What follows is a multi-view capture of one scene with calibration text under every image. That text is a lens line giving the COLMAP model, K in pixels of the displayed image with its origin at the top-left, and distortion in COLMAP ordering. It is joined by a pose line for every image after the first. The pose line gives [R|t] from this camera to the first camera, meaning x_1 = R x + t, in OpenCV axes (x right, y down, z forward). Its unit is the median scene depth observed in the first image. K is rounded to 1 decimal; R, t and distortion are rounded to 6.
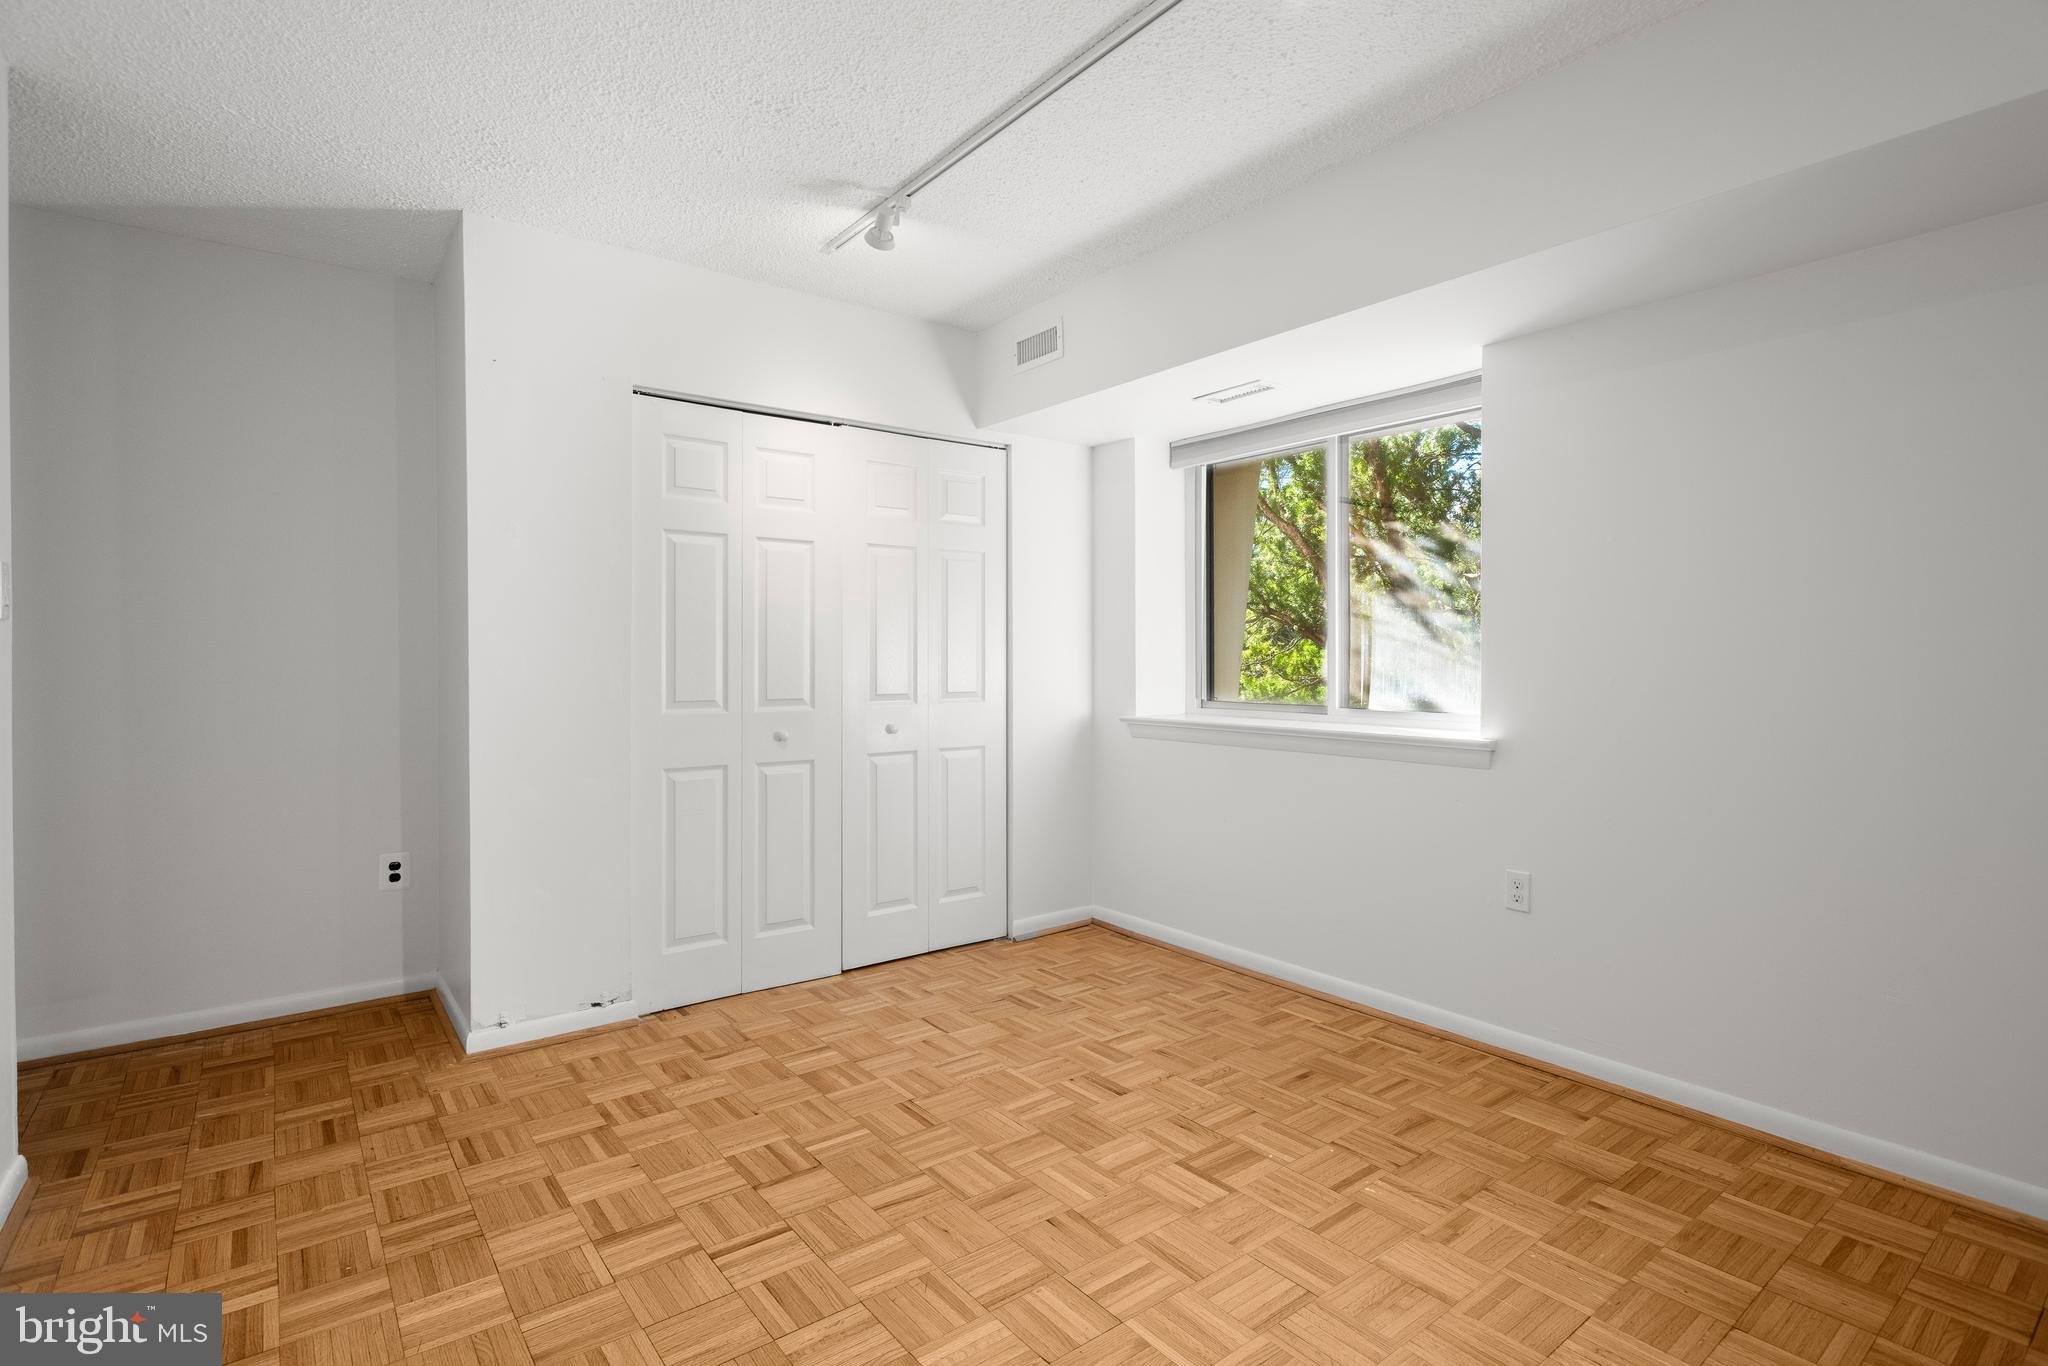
lens RADIAL K [[1004.0, 0, 1036.8], [0, 1004.0, 683.1], [0, 0, 1]] dist [0.002354, -0.001587]
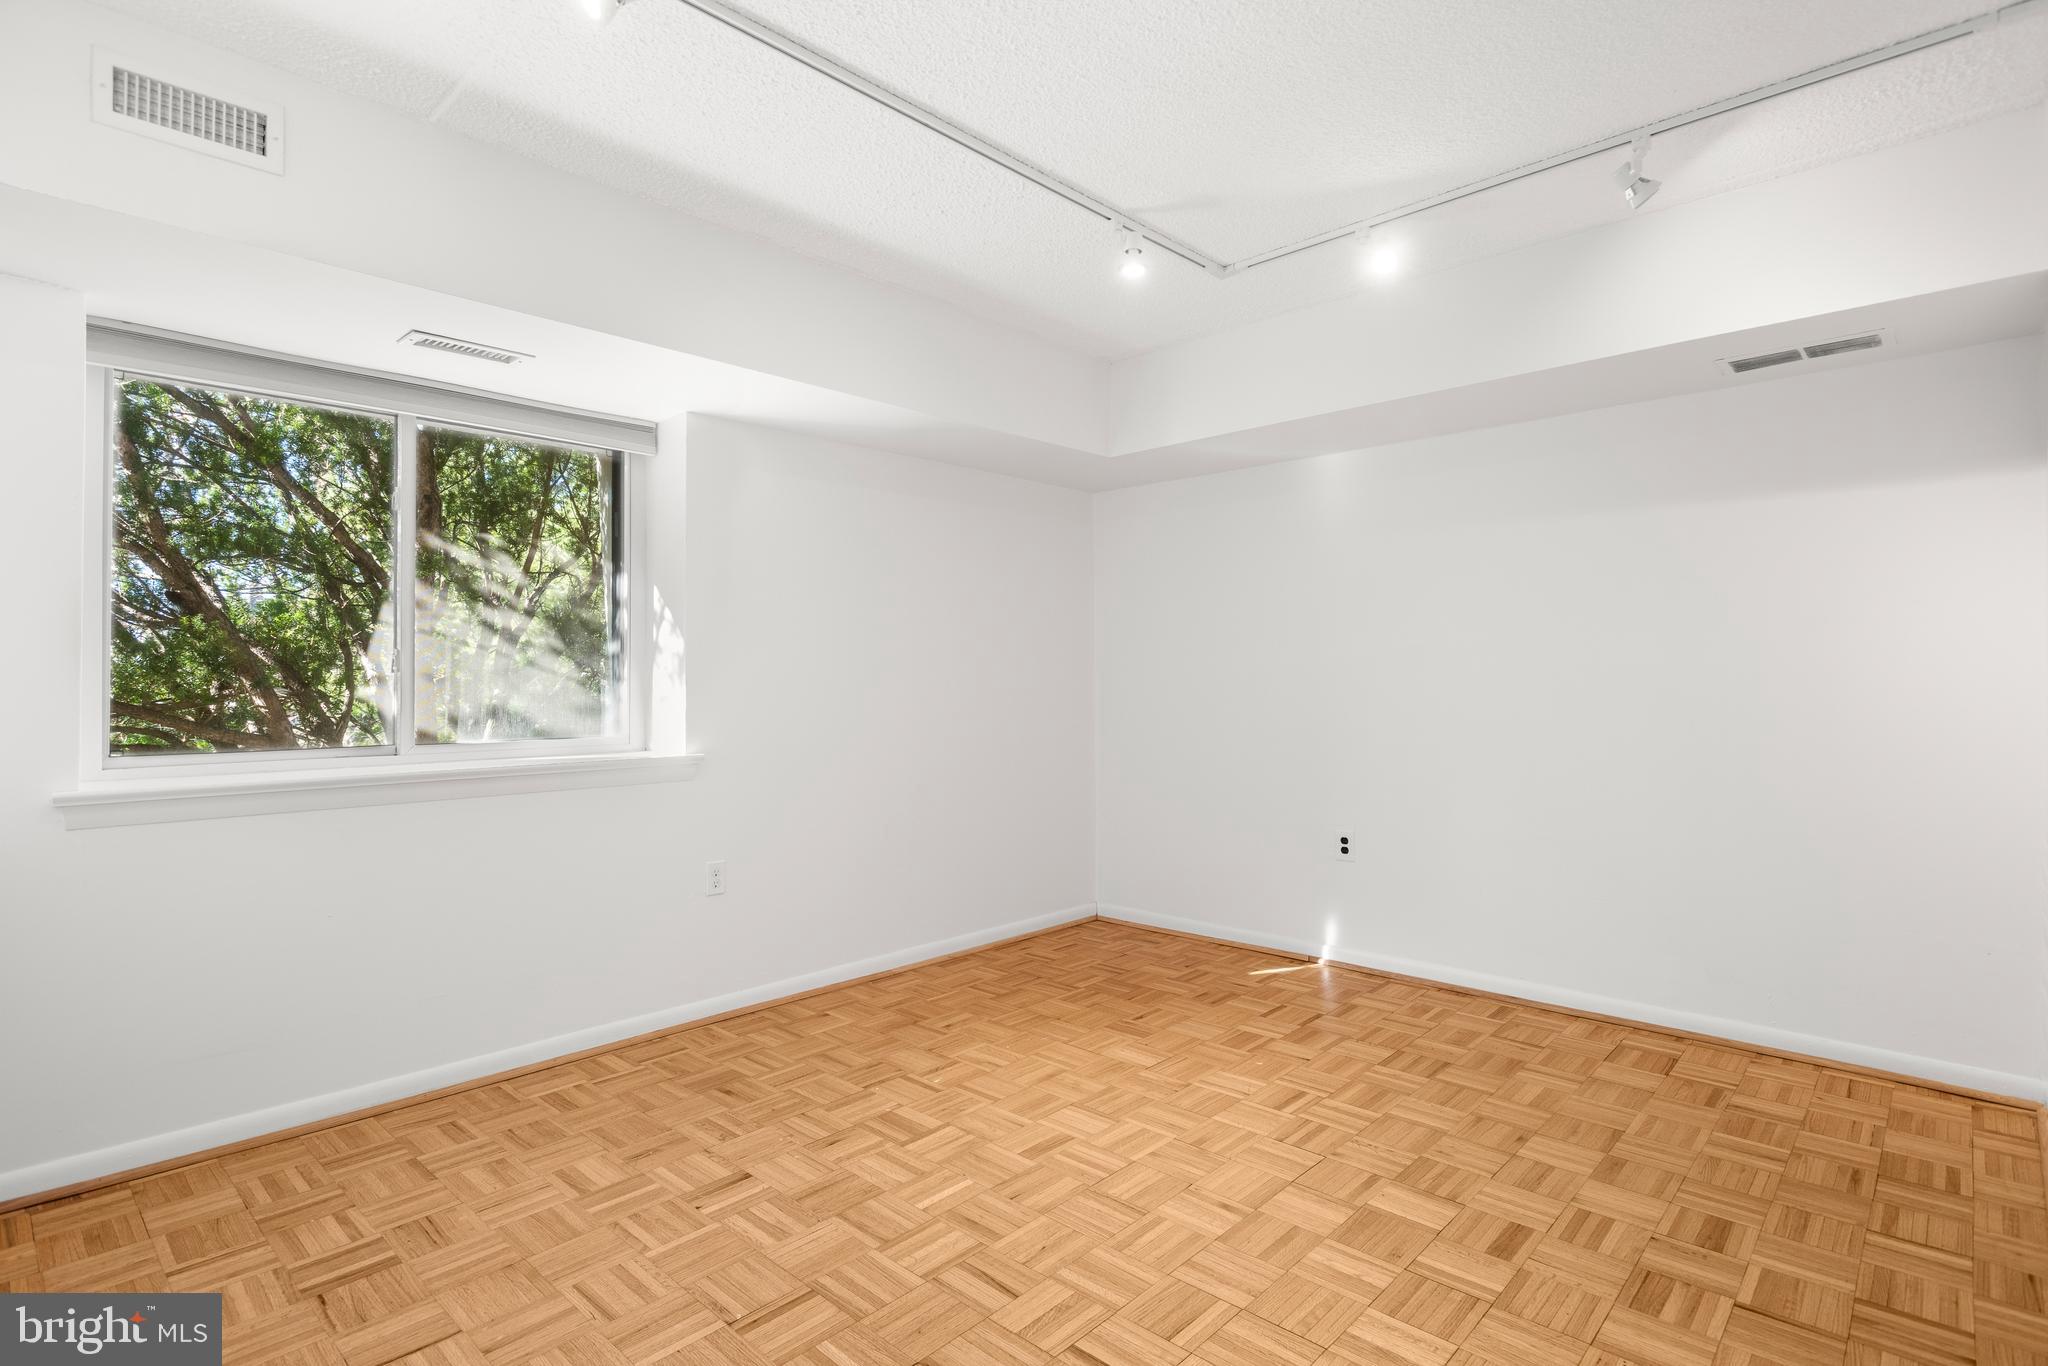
lens RADIAL K [[1004.0, 0, 1036.8], [0, 1004.0, 683.1], [0, 0, 1]] dist [0.002354, -0.001587]
pose [[-0.157053, 0.000139, 0.987590, -0.801430], [0.029659, 0.999550, 0.004576, -0.020002], [-0.987145, 0.030010, -0.156987, 0.846669]]
